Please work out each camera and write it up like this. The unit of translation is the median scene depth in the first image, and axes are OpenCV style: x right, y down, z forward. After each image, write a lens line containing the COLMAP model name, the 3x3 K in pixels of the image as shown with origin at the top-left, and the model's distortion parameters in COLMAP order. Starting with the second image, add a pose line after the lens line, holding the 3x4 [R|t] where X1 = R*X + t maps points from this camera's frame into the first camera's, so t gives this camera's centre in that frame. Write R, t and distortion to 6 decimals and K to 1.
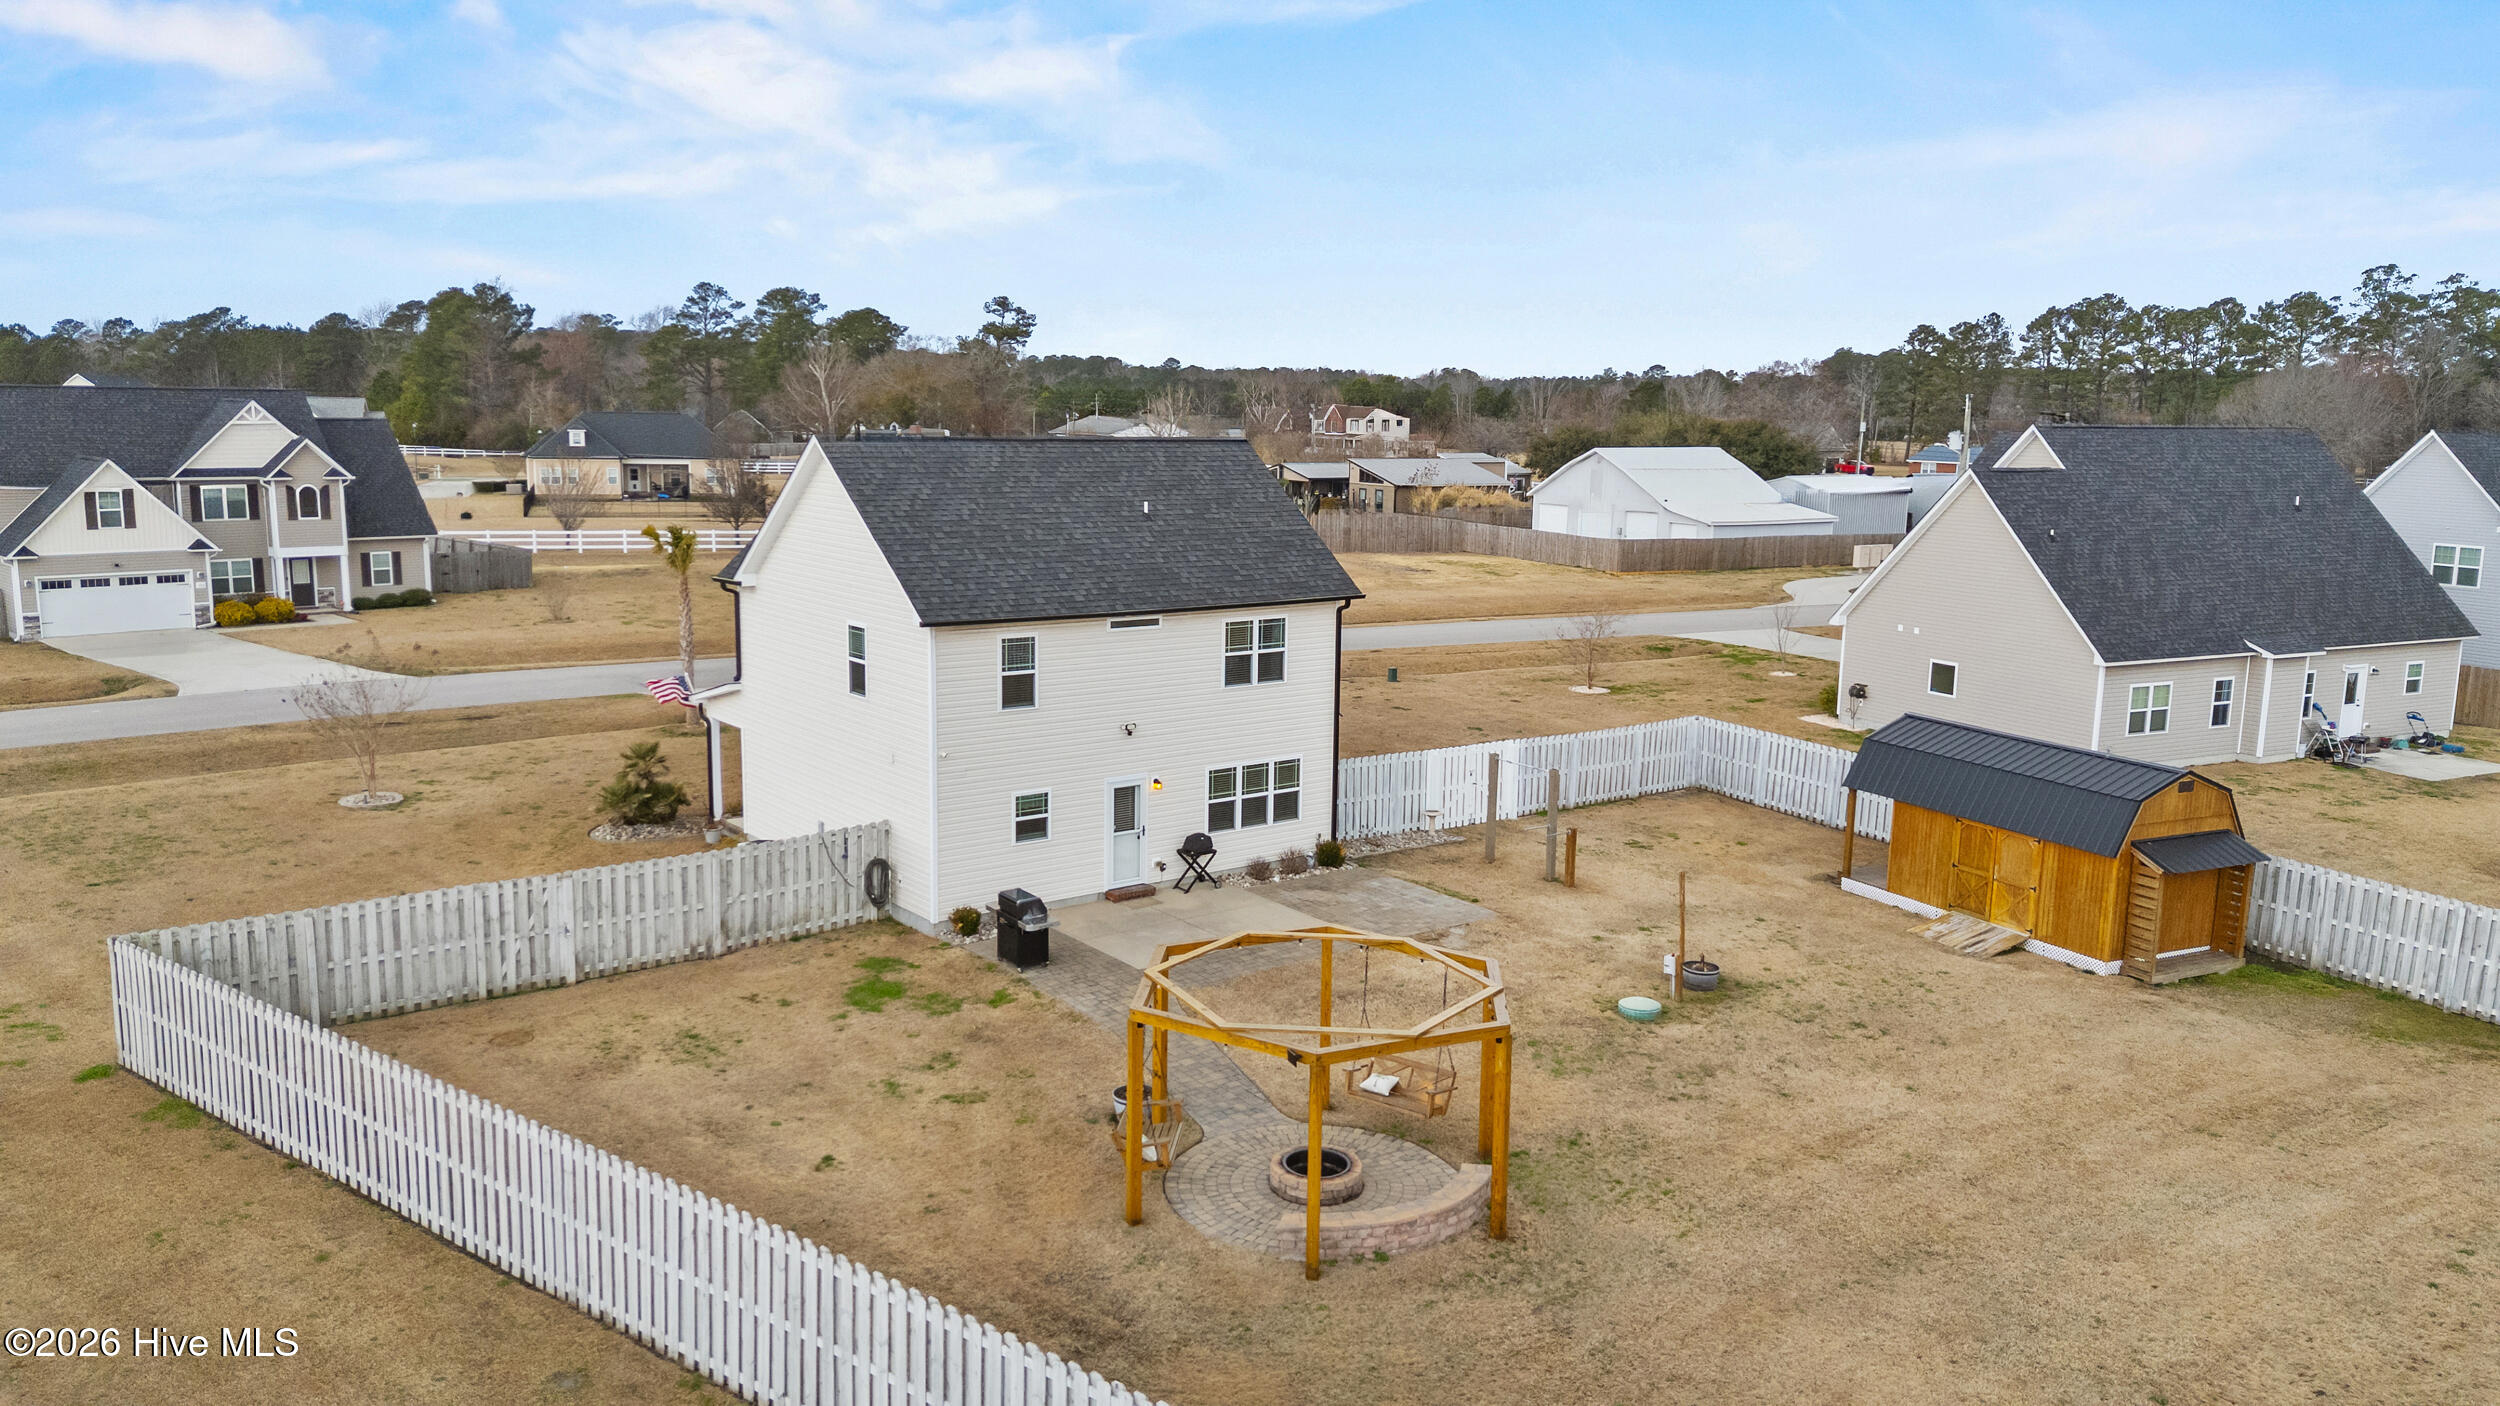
lens RADIAL K [[1837.8, 0, 1250.1], [0, 1837.8, 693.0], [0, 0, 1]] dist [0.091702, -0.097472]
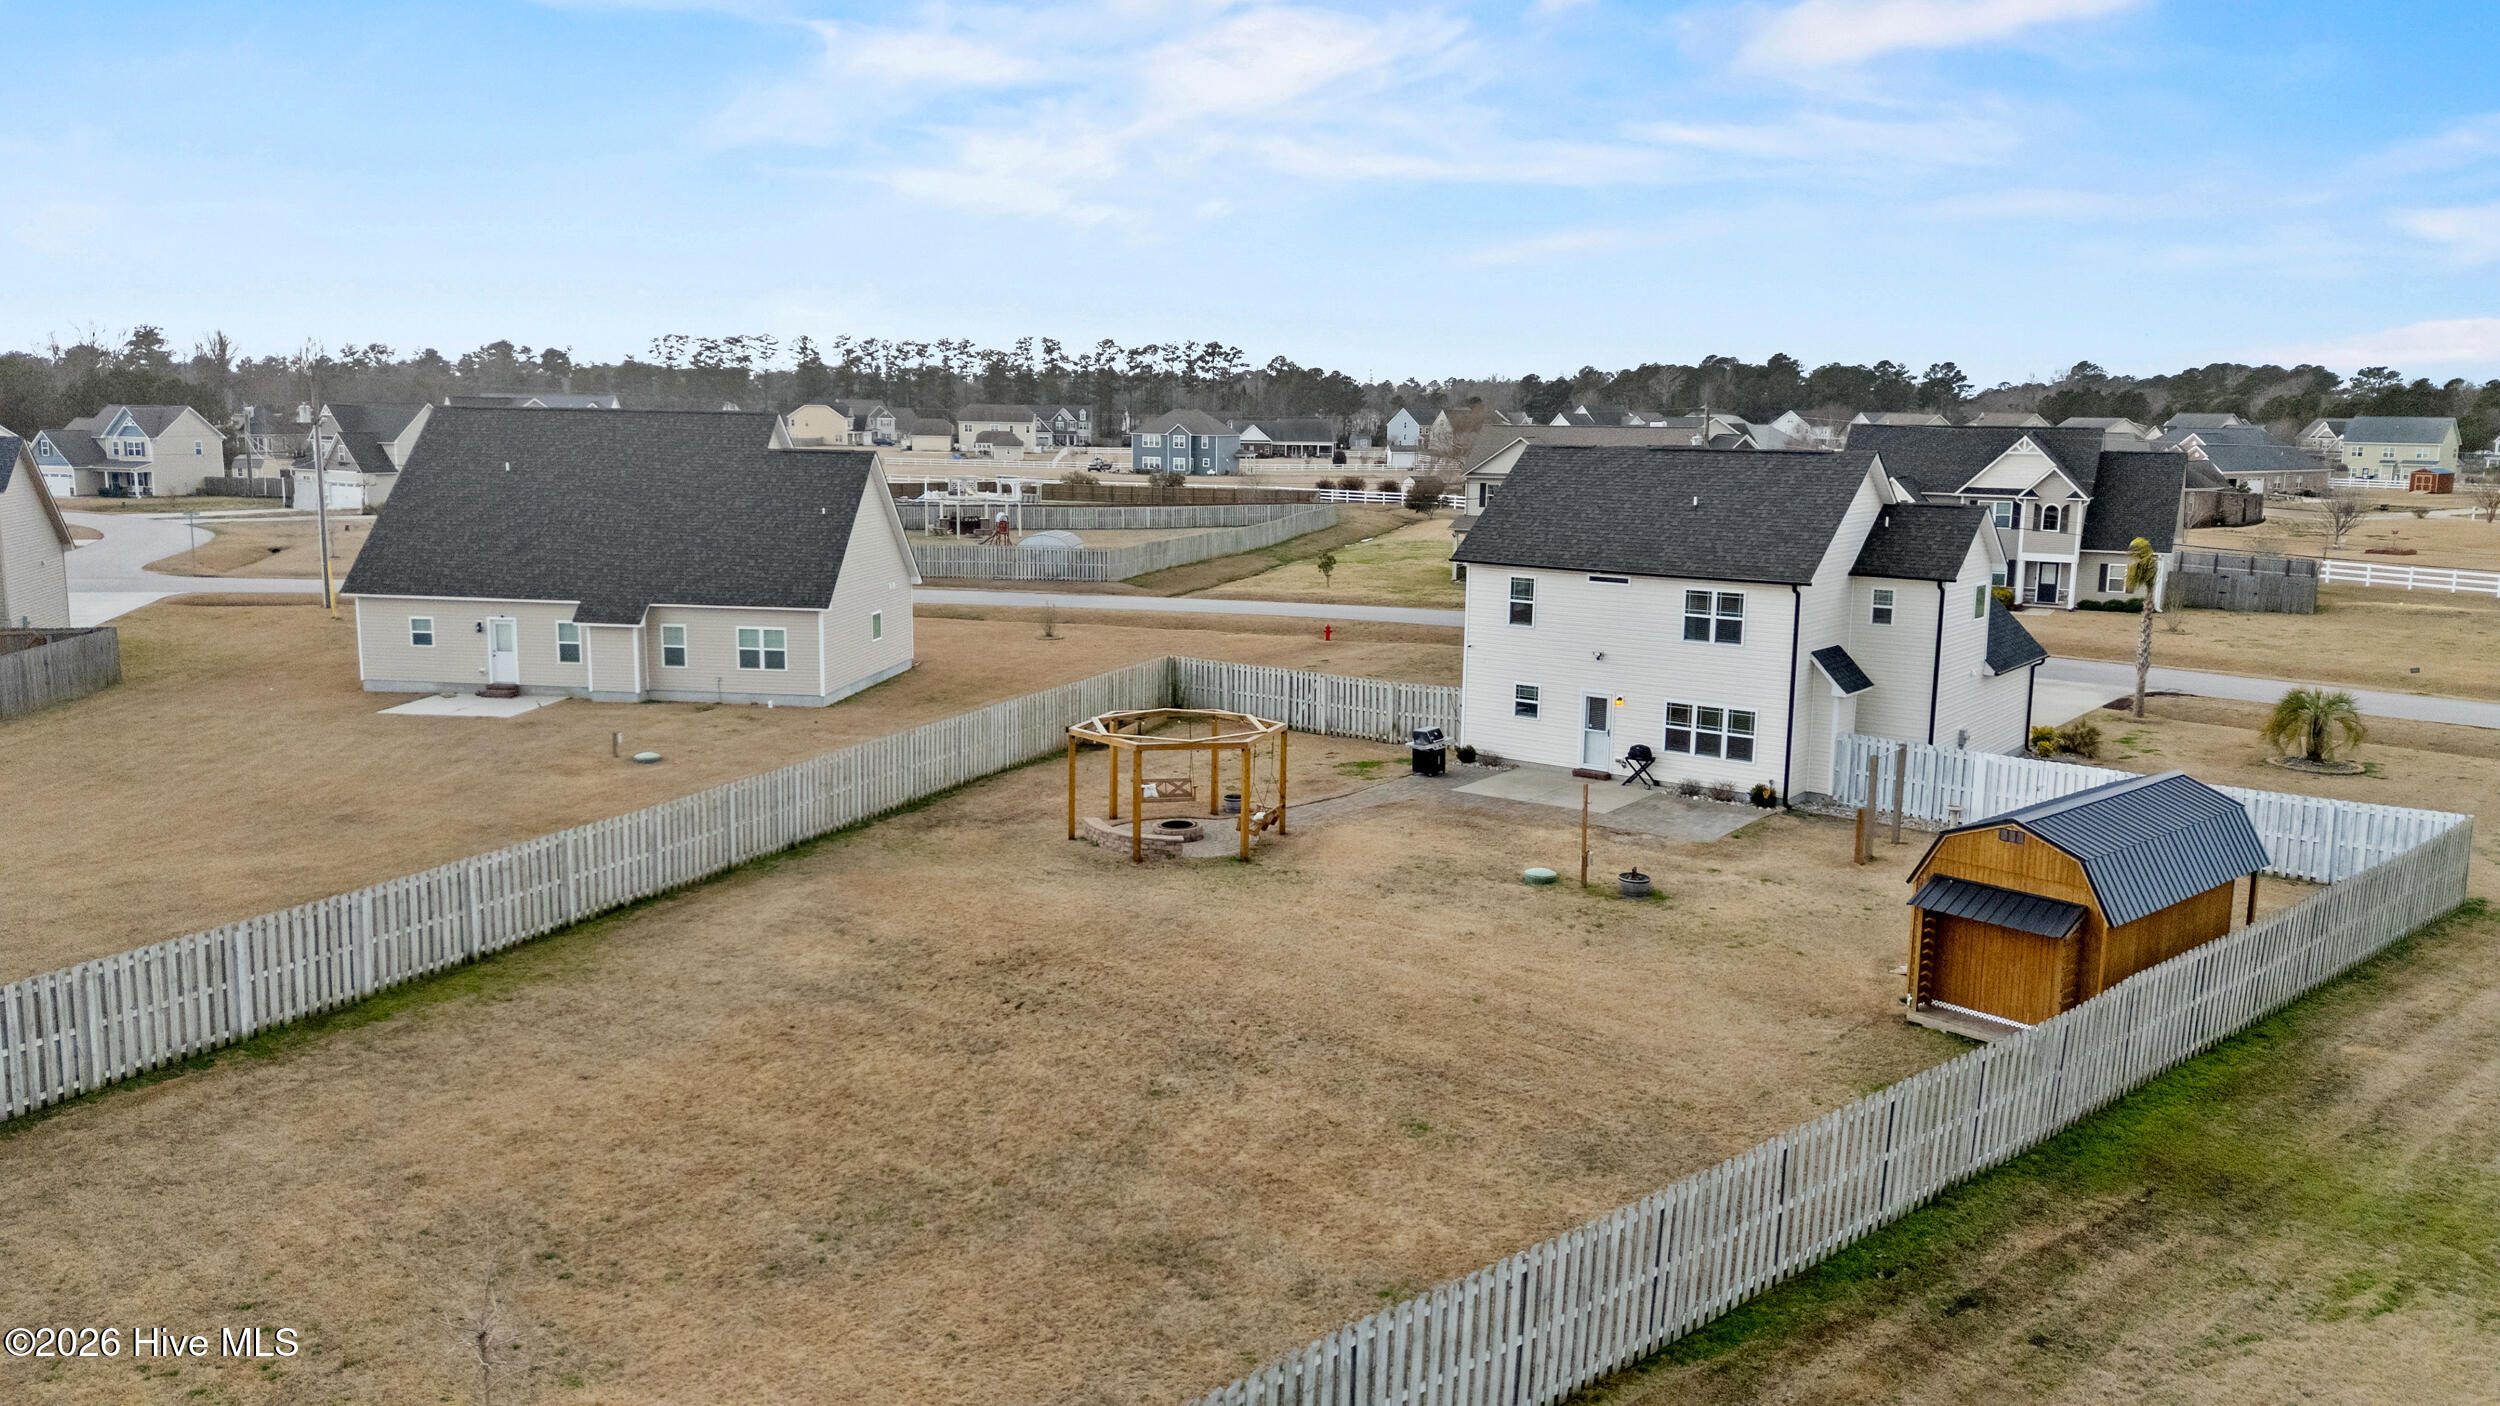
lens RADIAL K [[1837.8, 0, 1233.6], [0, 1837.8, 709.0], [0, 0, 1]] dist [0.091702, -0.097472]
pose [[0.251893, 0.144652, -0.956883, 1.220530], [-0.163473, 0.980917, 0.105252, -0.042770], [0.953848, 0.129912, 0.270733, 0.369227]]
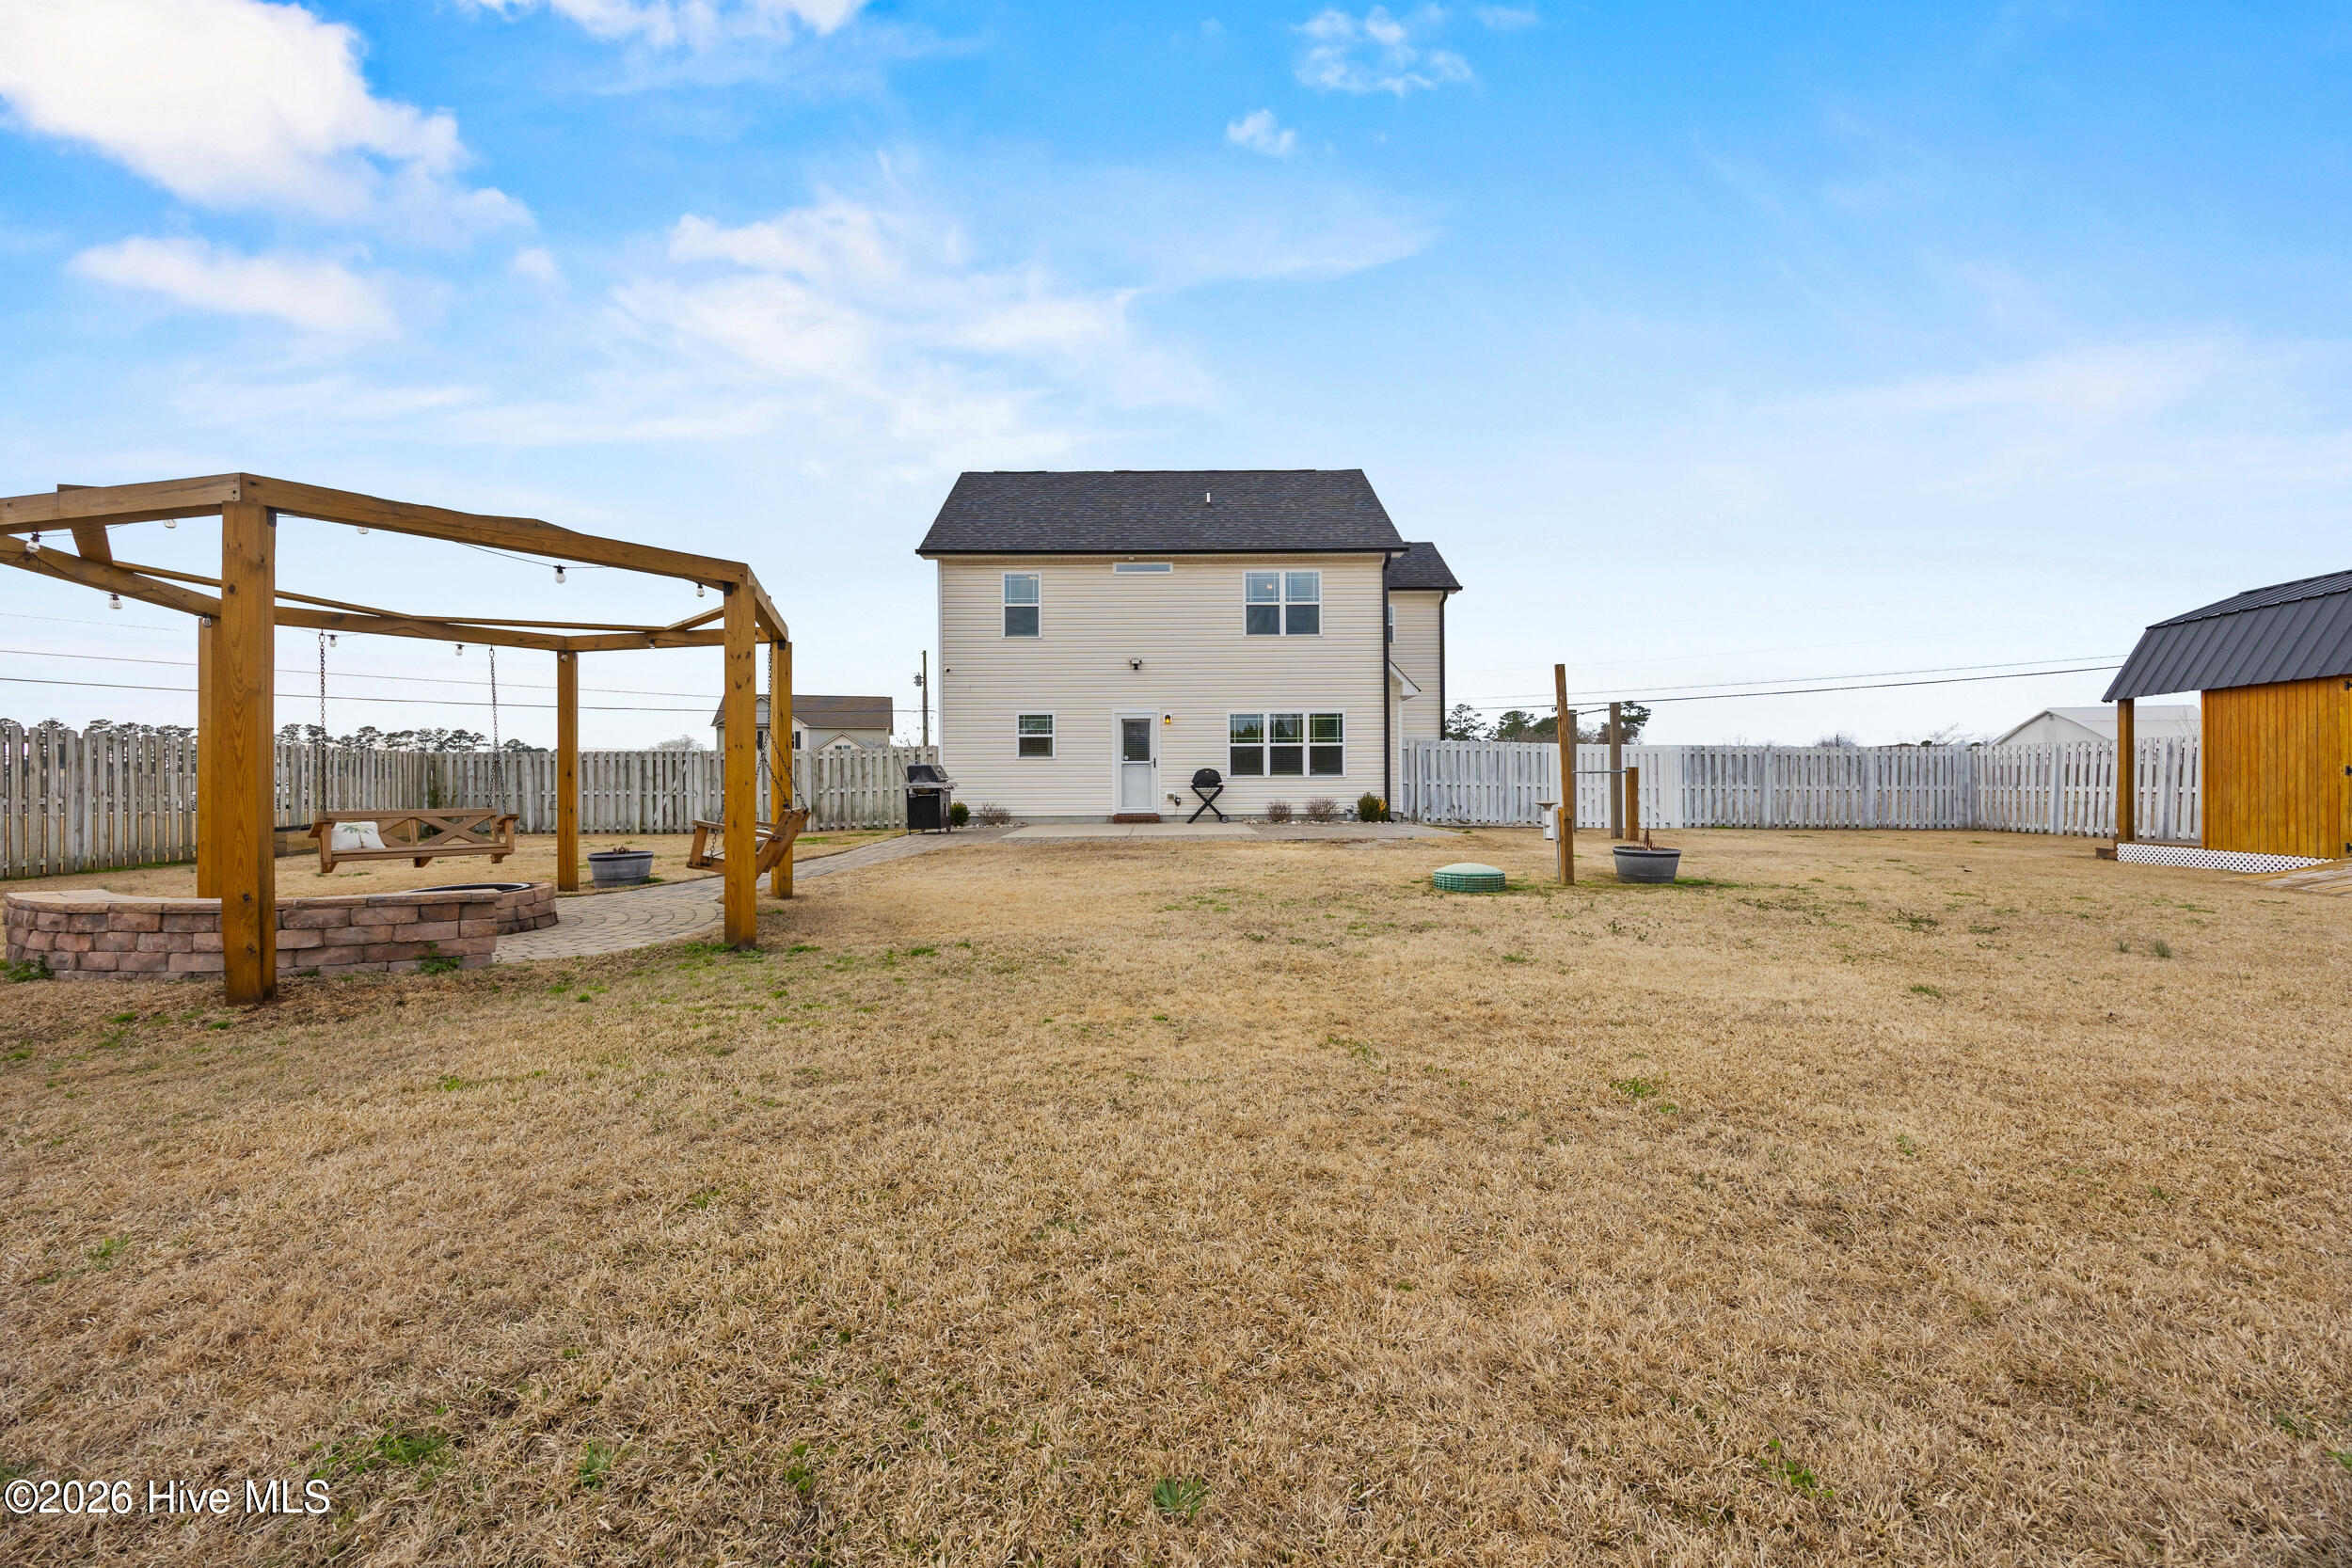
lens RADIAL K [[891.8, 0, 1166.0], [0, 891.8, 787.9], [0, 0, 1]] dist [-0.004497, 0.000457]
pose [[0.792585, -0.022508, -0.609346, 0.273059], [-0.076635, 0.987718, -0.136165, 0.164885], [0.604927, 0.154619, 0.781125, 0.615859]]
